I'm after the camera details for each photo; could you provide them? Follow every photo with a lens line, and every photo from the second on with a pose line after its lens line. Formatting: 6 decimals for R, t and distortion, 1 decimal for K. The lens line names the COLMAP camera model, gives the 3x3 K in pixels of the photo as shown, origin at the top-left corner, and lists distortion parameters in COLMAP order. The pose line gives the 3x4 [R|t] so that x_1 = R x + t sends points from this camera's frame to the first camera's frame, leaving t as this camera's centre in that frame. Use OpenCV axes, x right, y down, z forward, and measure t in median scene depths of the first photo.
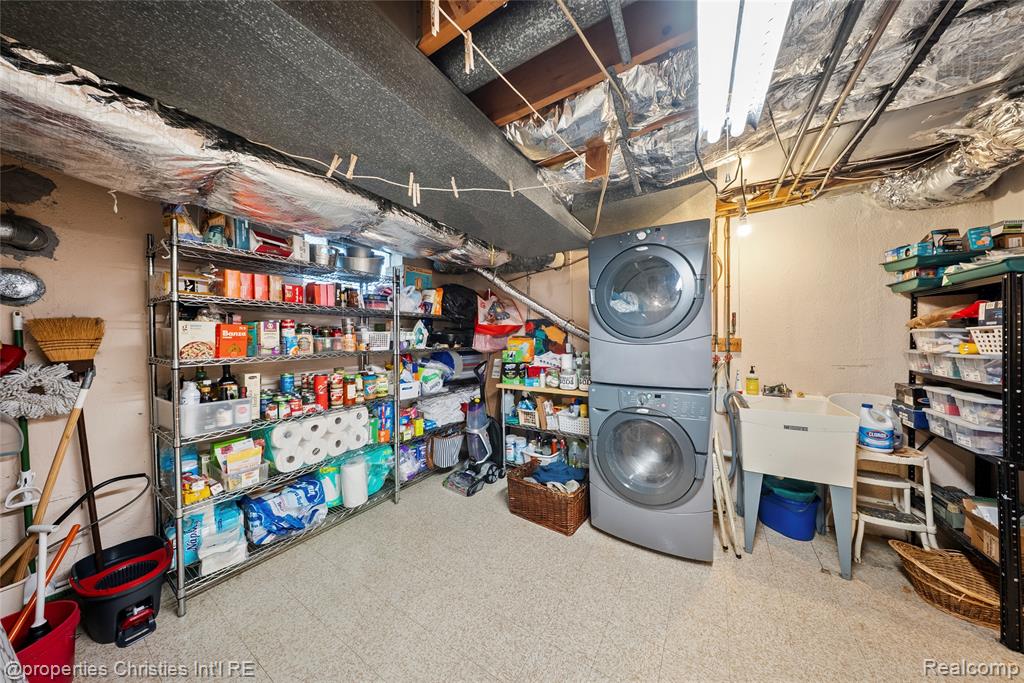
lens RADIAL K [[307.7, 0, 520.3], [0, 307.7, 339.6], [0, 0, 1]] dist [-0.001575, -0.000157]
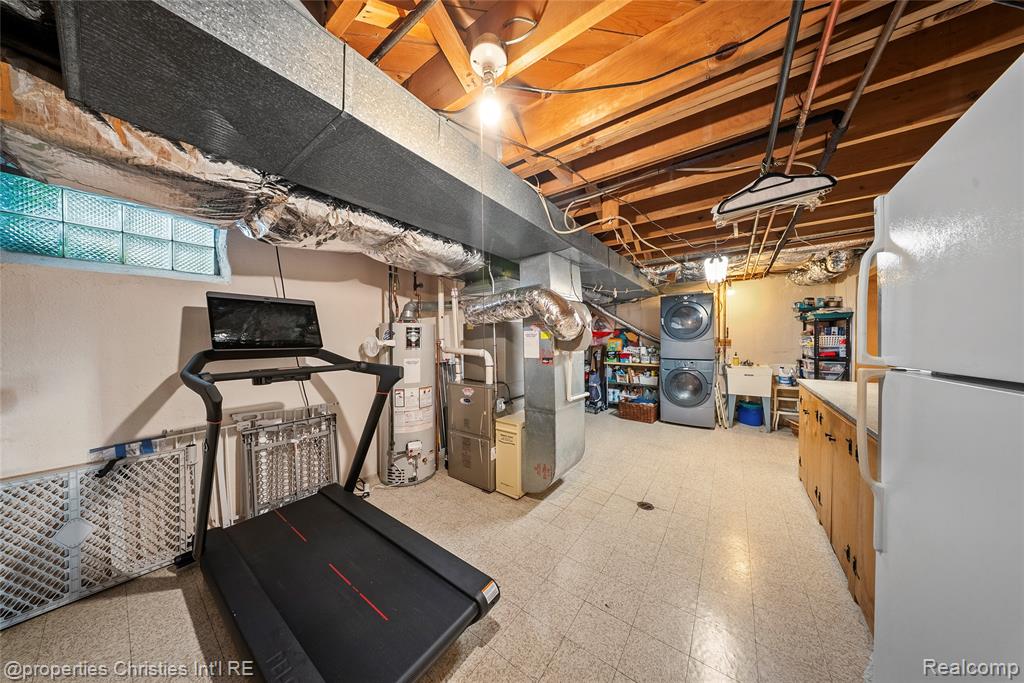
lens RADIAL K [[298.6, 0, 514.4], [0, 298.6, 340.0], [0, 0, 1]] dist [-0.000254, -0.000051]
pose [[0.997576, 0.002833, -0.069532, -0.584944], [-0.002288, 0.999966, 0.007910, -0.012066], [0.069552, -0.007732, 0.997548, -1.075594]]
